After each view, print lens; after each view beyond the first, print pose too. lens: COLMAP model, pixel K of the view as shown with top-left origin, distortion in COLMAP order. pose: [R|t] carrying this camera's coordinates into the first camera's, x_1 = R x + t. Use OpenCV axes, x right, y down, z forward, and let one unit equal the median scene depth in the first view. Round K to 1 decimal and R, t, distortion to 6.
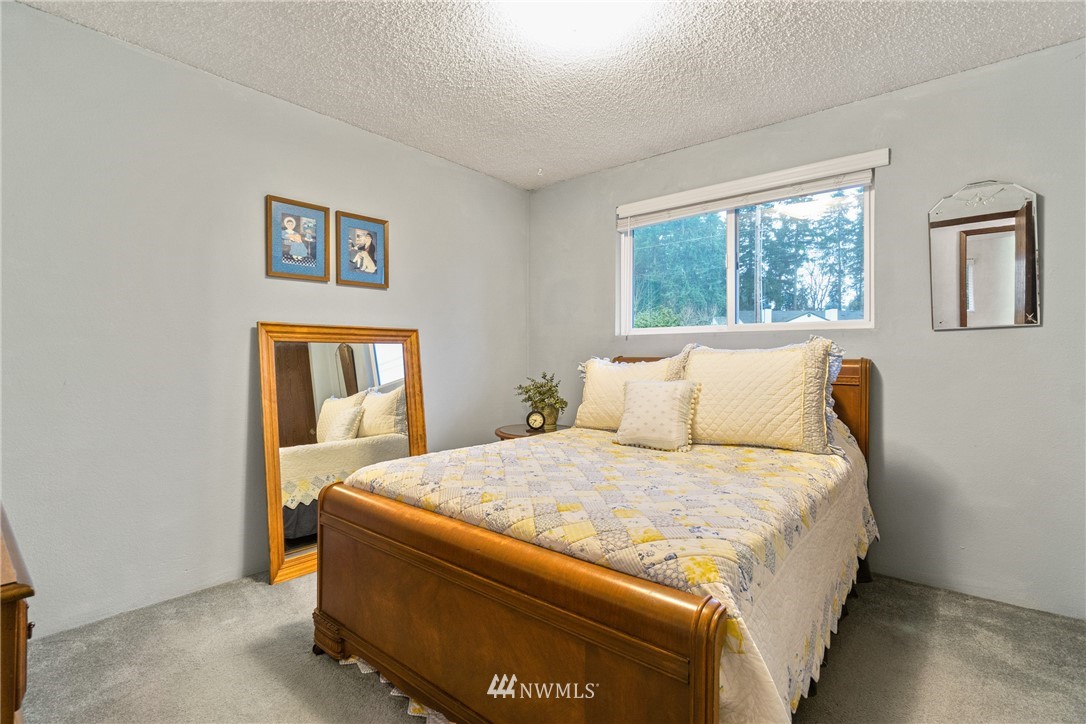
lens RADIAL K [[508.3, 0, 542.0], [0, 508.3, 353.2], [0, 0, 1]] dist [-0.000837, -0.000148]
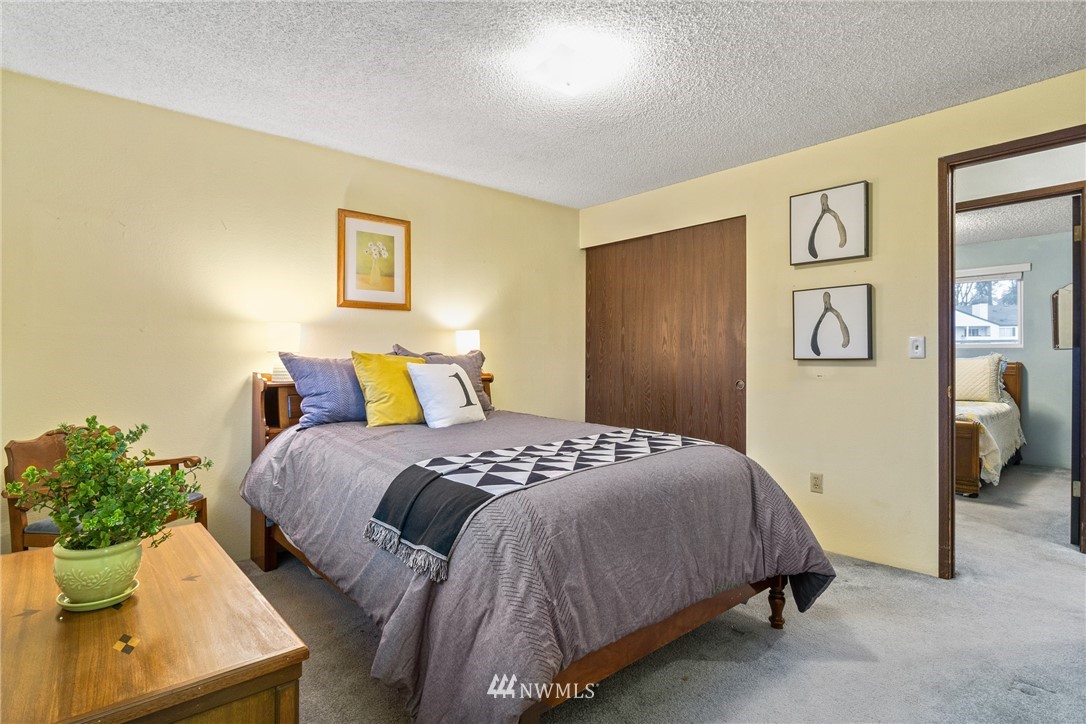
lens RADIAL K [[559.1, 0, 539.4], [0, 559.1, 357.6], [0, 0, 1]] dist [0.000136, -0.000423]
pose [[0.989122, -0.005708, -0.146985, -1.002405], [0.006006, 0.999981, 0.001584, -0.024484], [0.146973, -0.002450, 0.989137, -1.606645]]
